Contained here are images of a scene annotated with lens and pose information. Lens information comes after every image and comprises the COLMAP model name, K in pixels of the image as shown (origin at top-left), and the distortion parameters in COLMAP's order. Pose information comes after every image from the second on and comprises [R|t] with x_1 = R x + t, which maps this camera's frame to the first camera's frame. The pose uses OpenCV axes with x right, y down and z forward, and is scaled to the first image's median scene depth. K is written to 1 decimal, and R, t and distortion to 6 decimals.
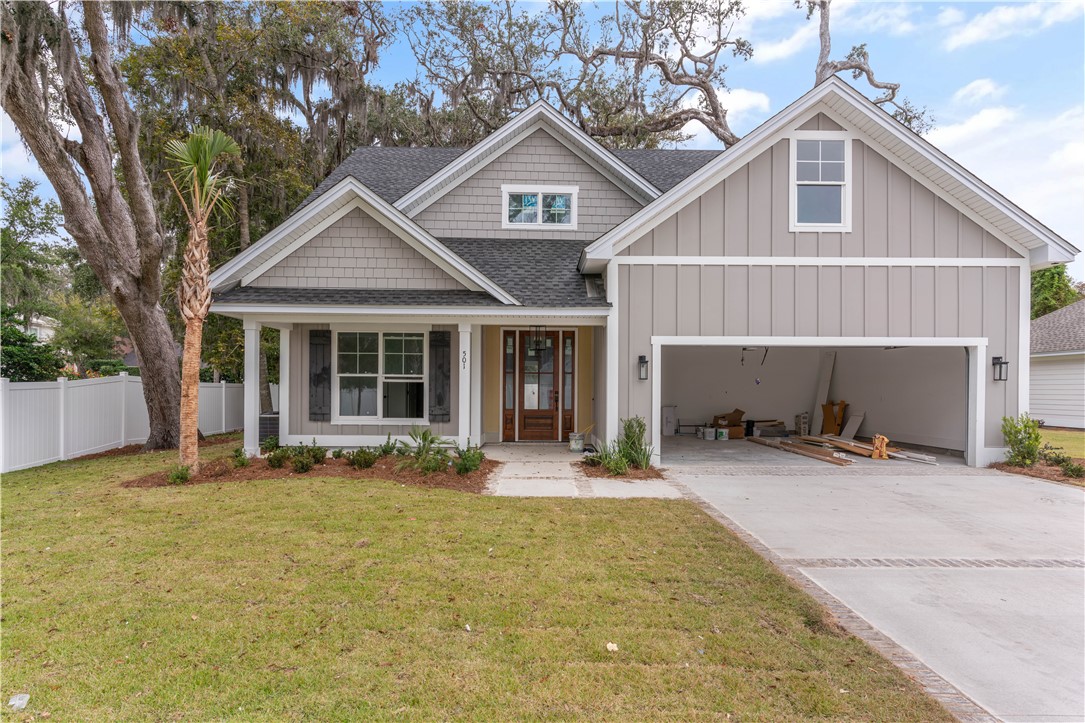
lens RADIAL K [[576.2, 0, 548.9], [0, 576.2, 376.8], [0, 0, 1]] dist [-0.007632, 0.000214]
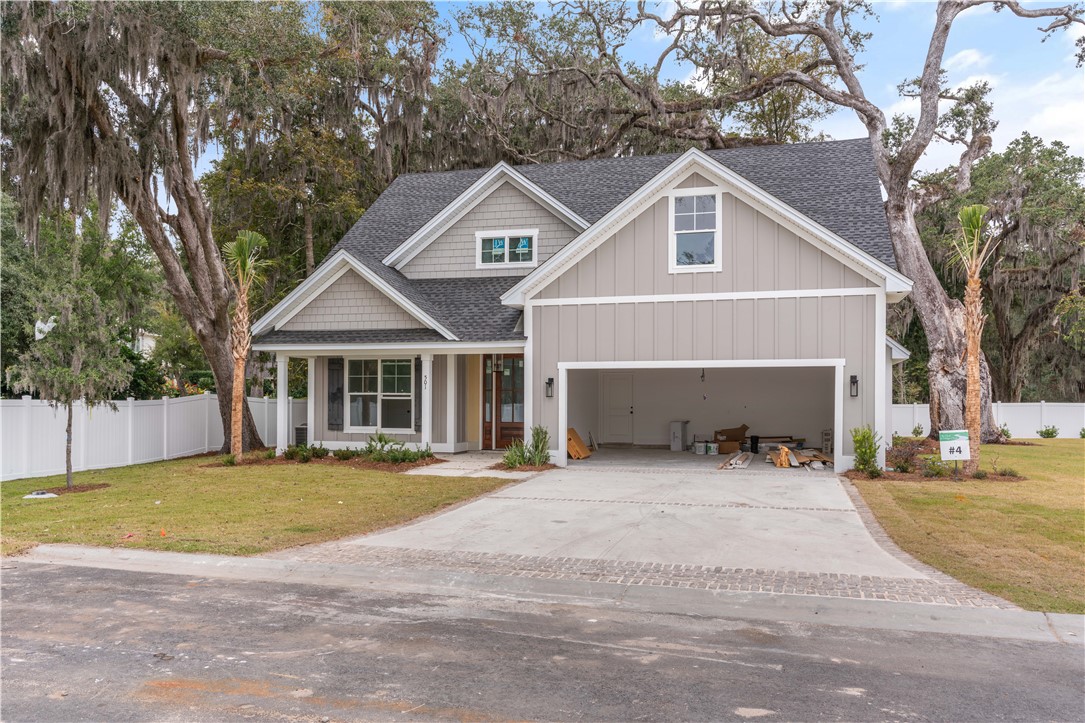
lens RADIAL K [[891.1, 0, 541.1], [0, 891.1, 364.6], [0, 0, 1]] dist [0.002837, -0.010762]
pose [[0.954963, -0.014800, -0.296354, 0.627973], [0.008335, 0.999699, -0.023067, -0.018626], [0.296607, 0.019558, 0.954799, -0.754853]]
